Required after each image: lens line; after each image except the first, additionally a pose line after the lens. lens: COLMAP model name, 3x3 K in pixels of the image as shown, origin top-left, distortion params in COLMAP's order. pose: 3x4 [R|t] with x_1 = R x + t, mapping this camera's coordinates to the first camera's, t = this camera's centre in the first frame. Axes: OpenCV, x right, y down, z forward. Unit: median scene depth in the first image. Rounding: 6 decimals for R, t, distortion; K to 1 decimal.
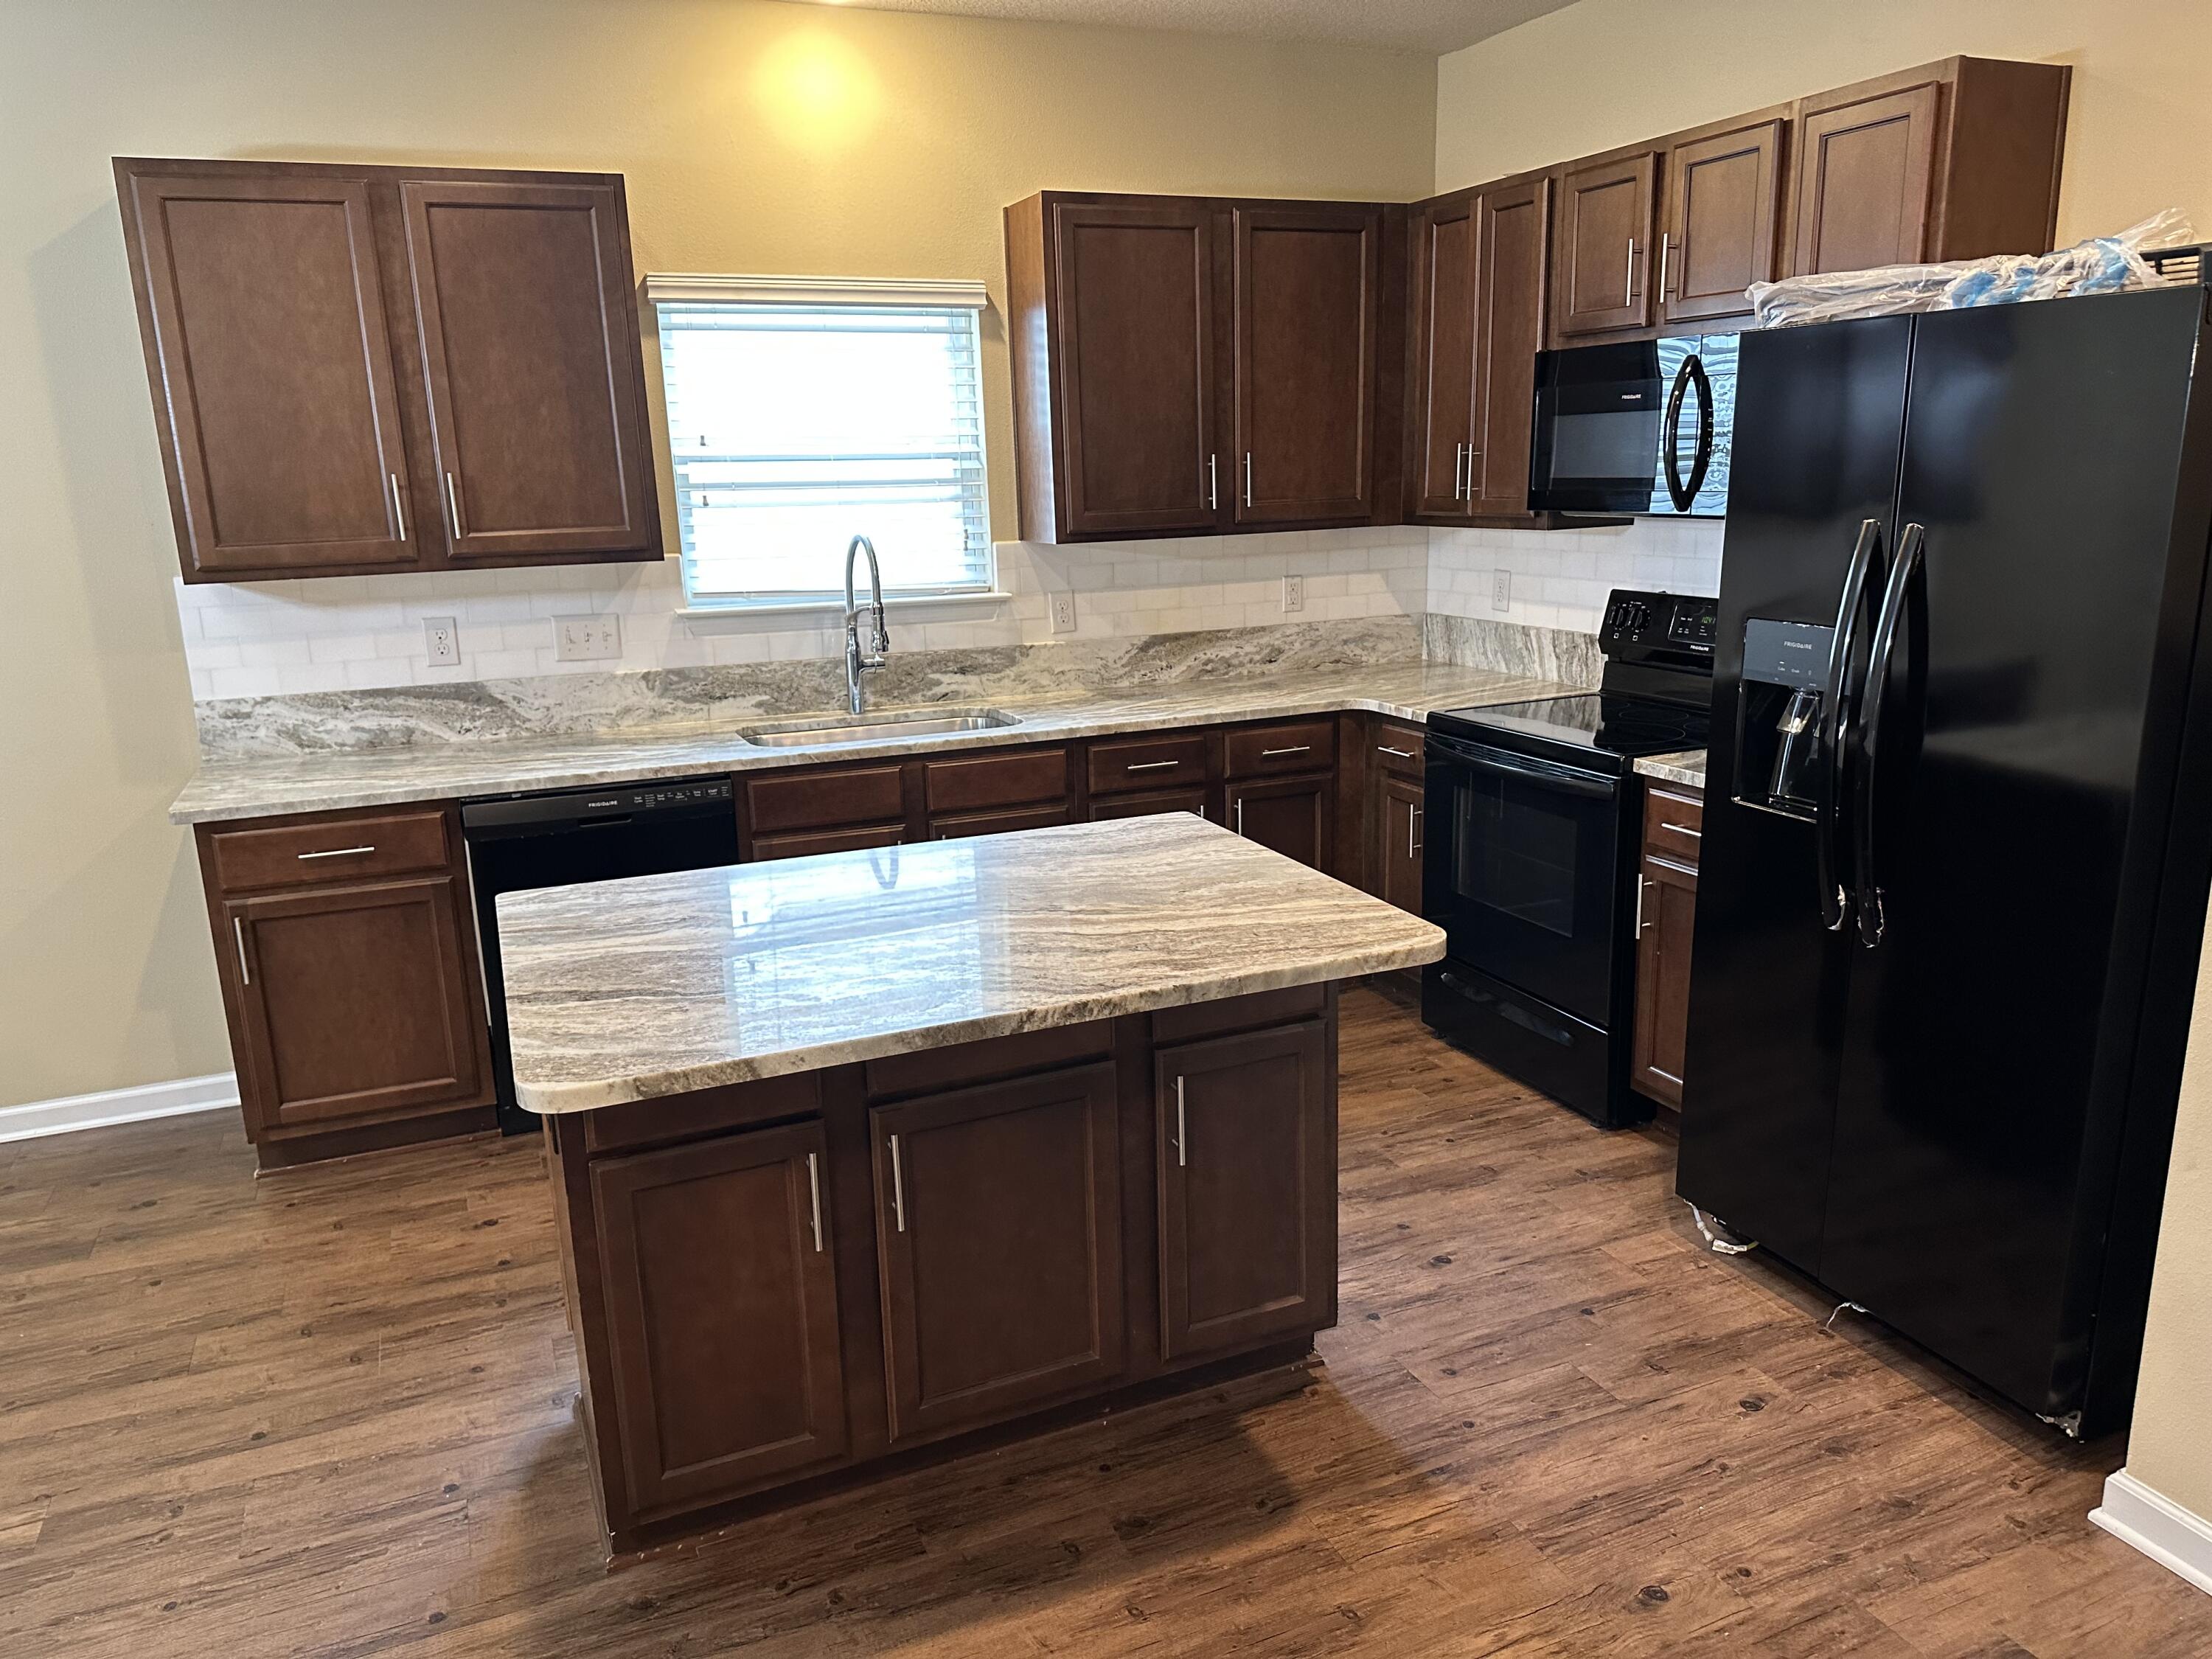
lens RADIAL K [[1566.6, 0, 1105.5], [0, 1566.6, 838.1], [0, 0, 1]] dist [0.063232, -0.077301]
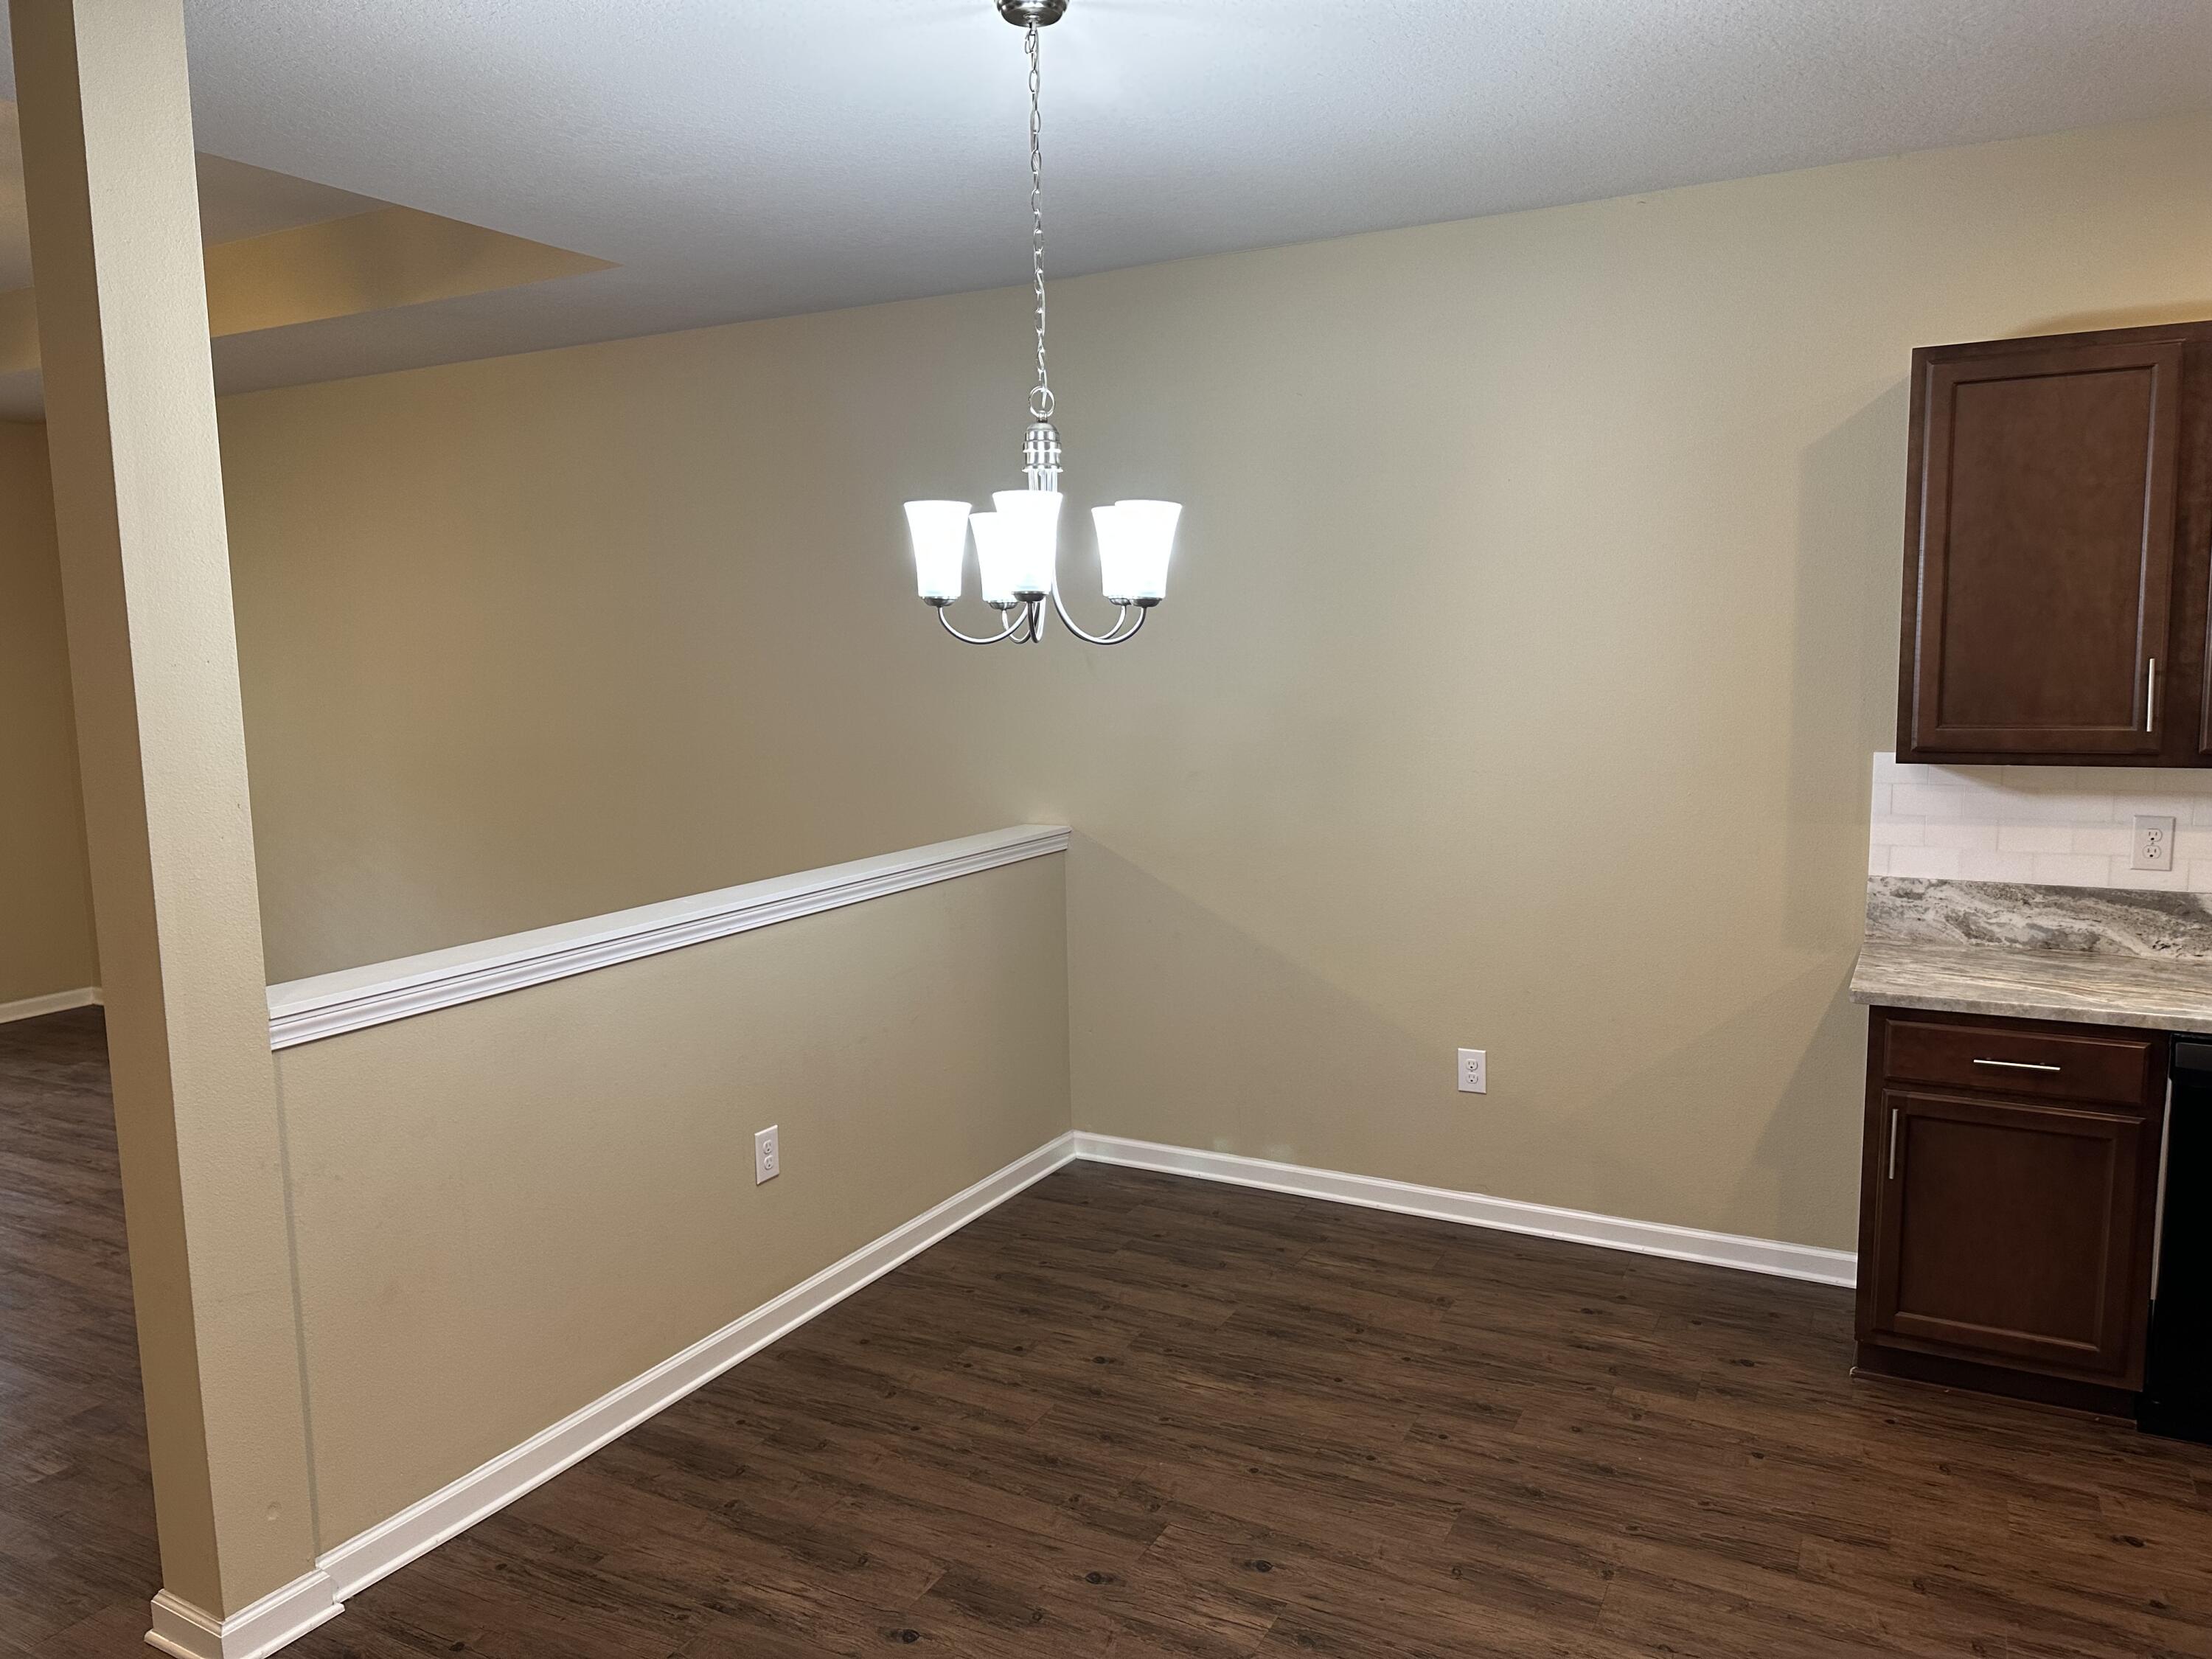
lens RADIAL K [[1566.6, 0, 1103.5], [0, 1566.6, 837.1], [0, 0, 1]] dist [0.063232, -0.077301]
pose [[0.625710, 0.116413, -0.771320, -0.120447], [-0.186863, 0.982380, -0.003319, -0.017922], [0.757343, 0.146208, 0.636439, -0.000110]]
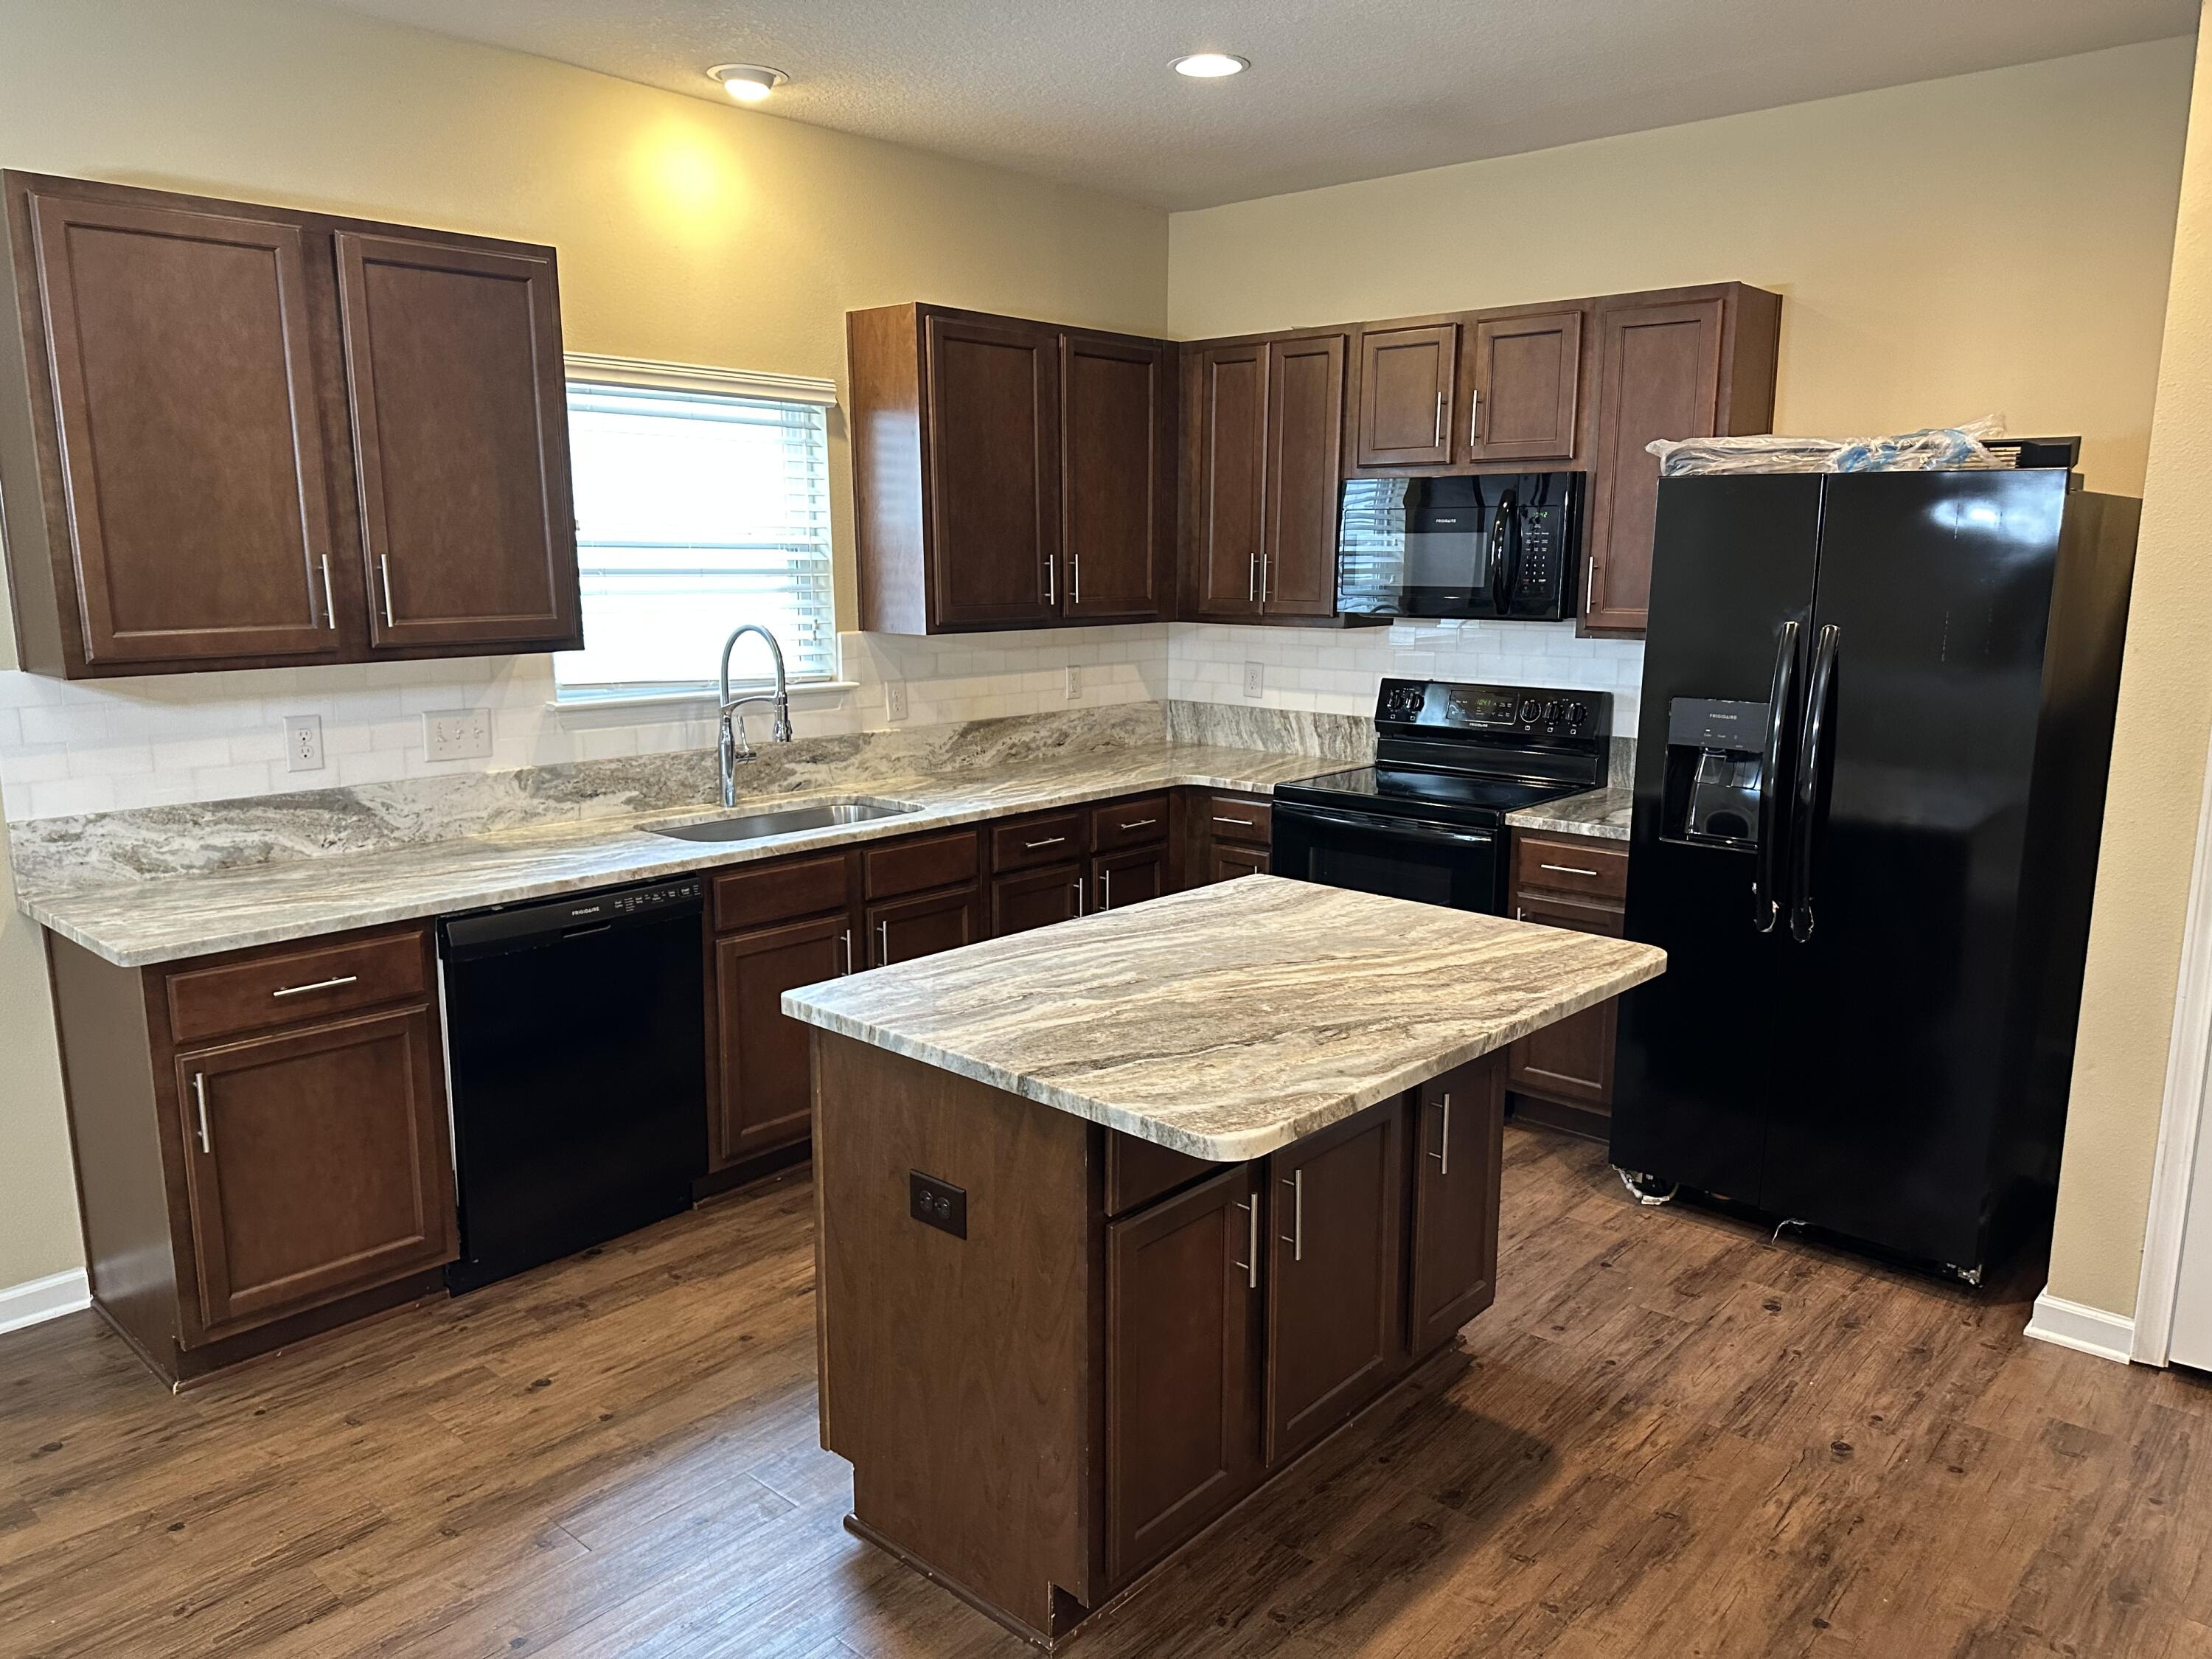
lens RADIAL K [[1566.6, 0, 1118.2], [0, 1566.6, 831.2], [0, 0, 1]] dist [0.063232, -0.077301]
pose [[0.904487, -0.046726, 0.423933, -0.439071], [0.073126, 0.996252, -0.046212, -0.002863], [-0.420185, 0.072799, 0.904514, 0.028529]]
